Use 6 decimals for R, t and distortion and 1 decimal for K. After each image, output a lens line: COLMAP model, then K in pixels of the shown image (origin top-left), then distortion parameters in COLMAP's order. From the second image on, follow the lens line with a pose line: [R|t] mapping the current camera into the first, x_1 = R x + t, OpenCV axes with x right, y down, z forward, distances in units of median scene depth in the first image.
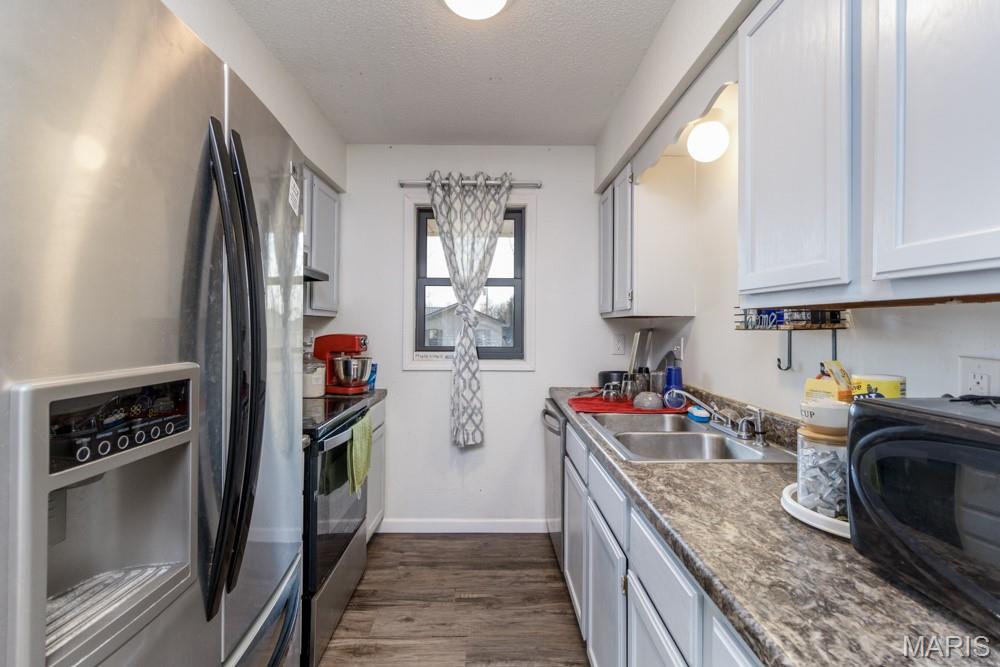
lens RADIAL K [[473.4, 0, 519.3], [0, 473.4, 318.4], [0, 0, 1]] dist [0.001268, 0.002552]
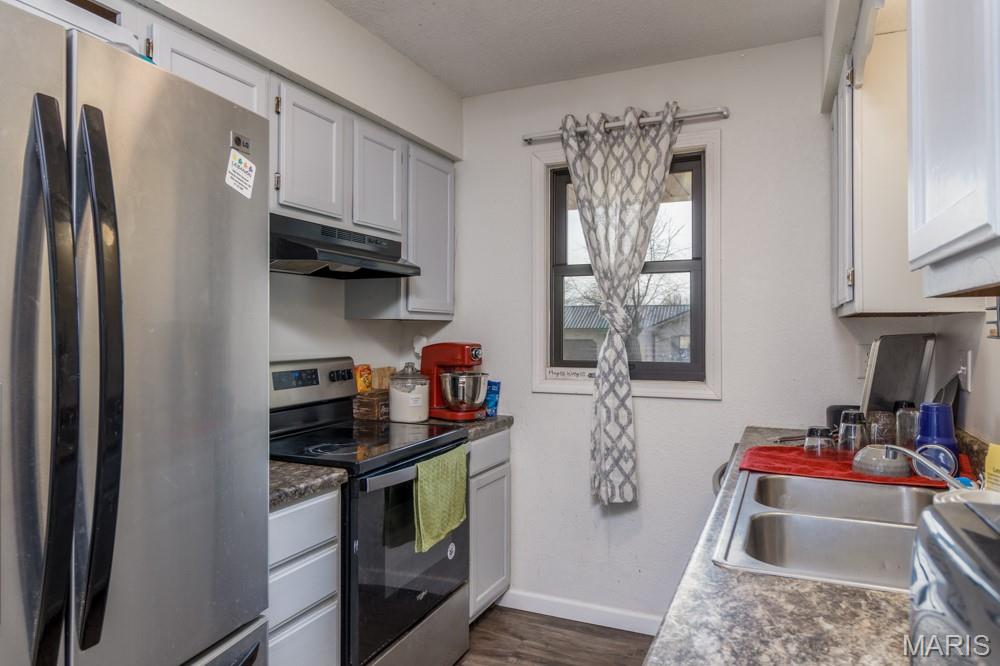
lens RADIAL K [[645.1, 0, 529.6], [0, 645.1, 319.8], [0, 0, 1]] dist [0.006484, -0.002350]
pose [[0.902834, -0.012623, -0.429804, 0.202655], [0.012523, 0.999917, -0.003061, 0.000166], [0.429806, -0.002618, 0.902917, 0.098109]]
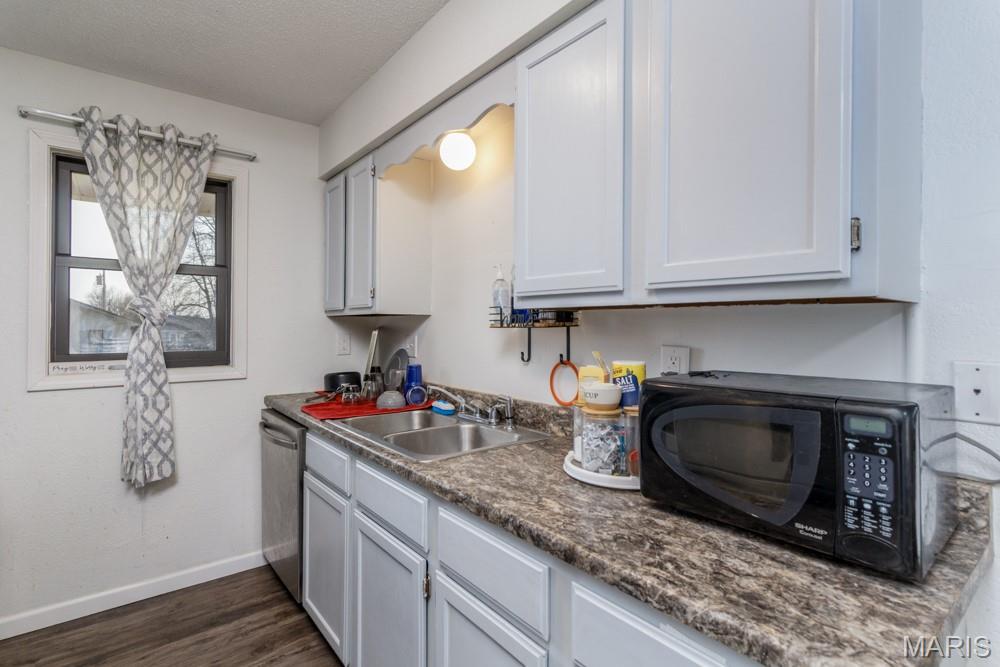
lens RADIAL K [[473.4, 0, 503.3], [0, 473.4, 321.2], [0, 0, 1]] dist [0.001268, 0.002552]
pose [[0.800006, 0.002056, 0.599989, -0.121138], [-0.007311, 0.999953, 0.006322, 0.001177], [-0.599948, -0.009444, 0.799983, 0.062151]]
